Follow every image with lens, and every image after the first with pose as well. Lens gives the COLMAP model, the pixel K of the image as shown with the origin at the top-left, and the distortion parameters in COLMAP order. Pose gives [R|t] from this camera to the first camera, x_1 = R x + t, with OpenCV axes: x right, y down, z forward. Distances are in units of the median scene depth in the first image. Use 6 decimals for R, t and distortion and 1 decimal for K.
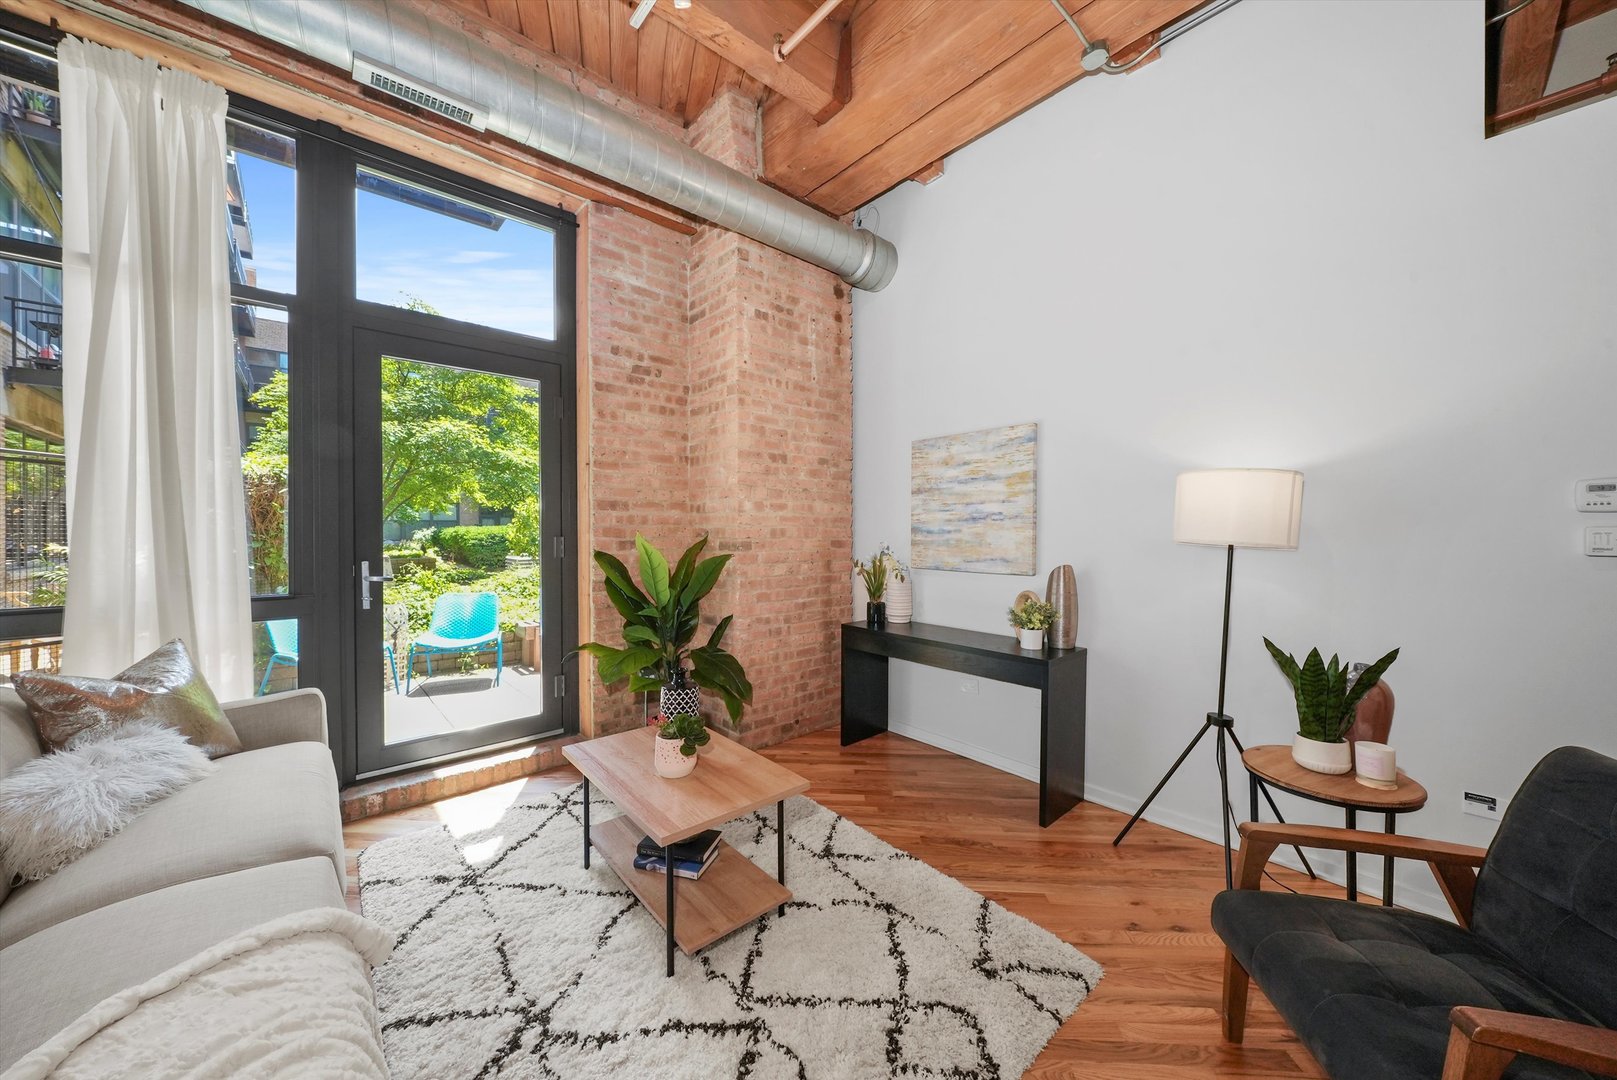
lens RADIAL K [[561.8, 0, 803.9], [0, 561.8, 535.9], [0, 0, 1]] dist [-0.006818, 0.000338]
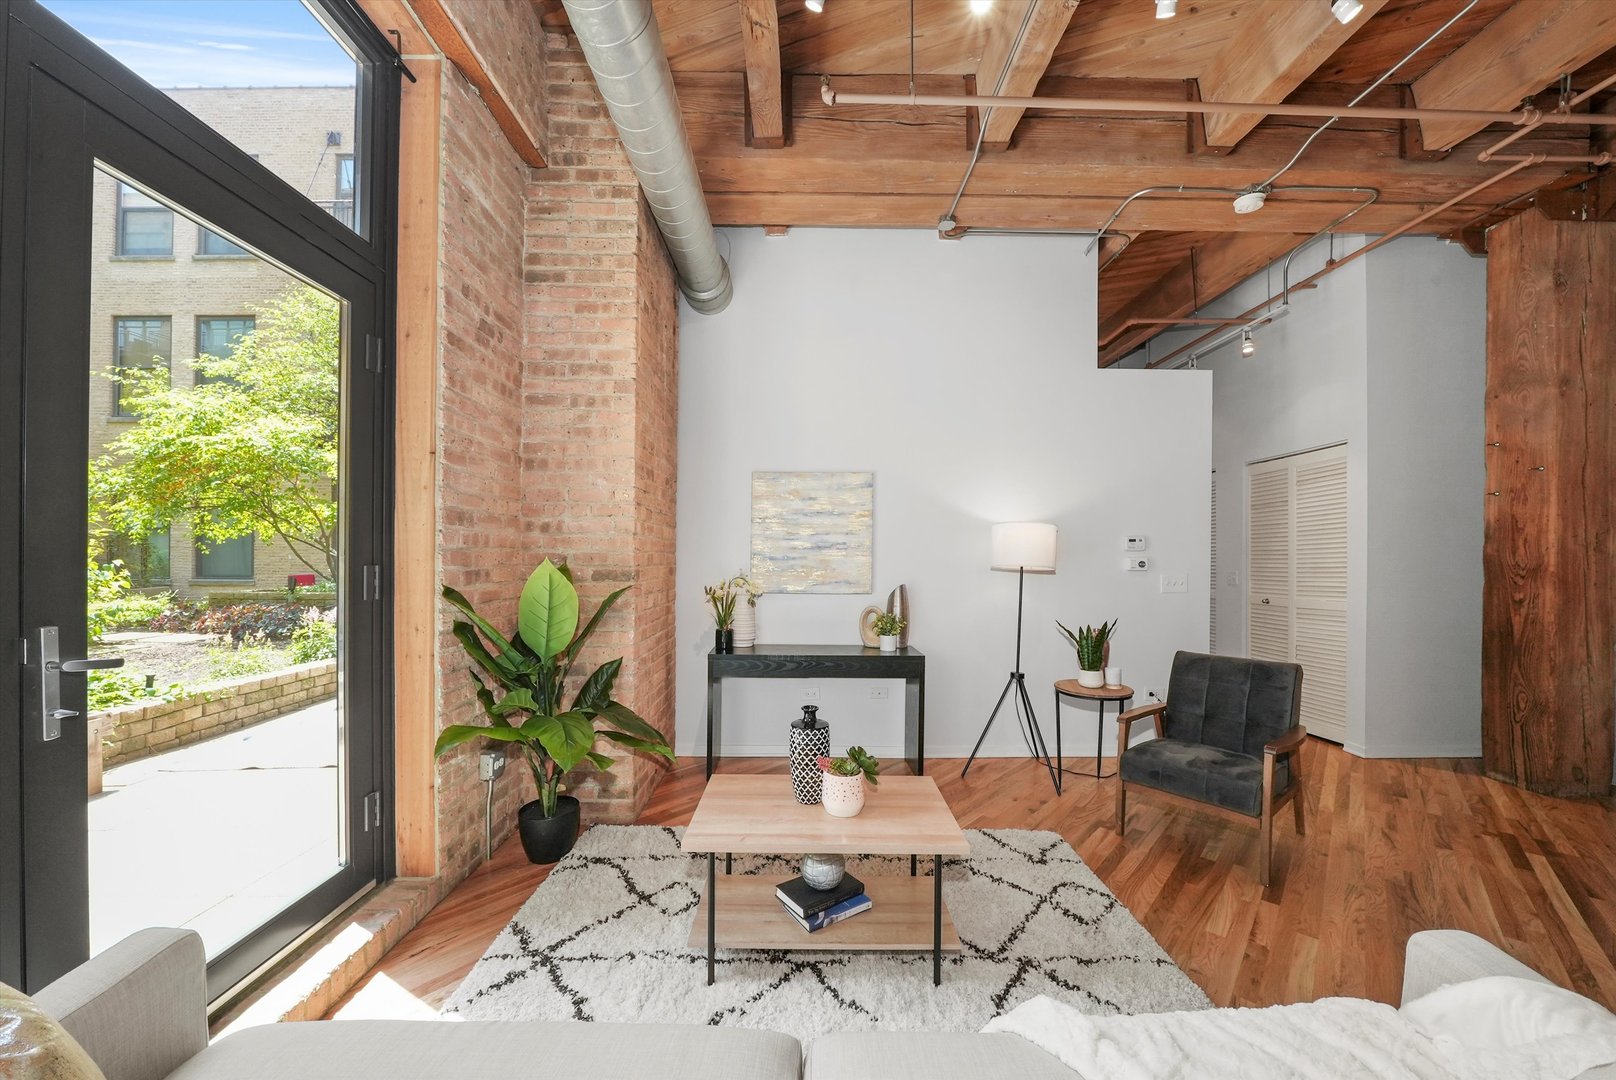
lens RADIAL K [[579.0, 0, 807.8], [0, 579.0, 556.9], [0, 0, 1]] dist [-0.017095, 0.000103]
pose [[0.652369, 0.004058, 0.757891, -0.607390], [0.001056, 0.999980, -0.006263, -0.003502], [-0.757901, 0.004886, 0.652351, 0.240237]]
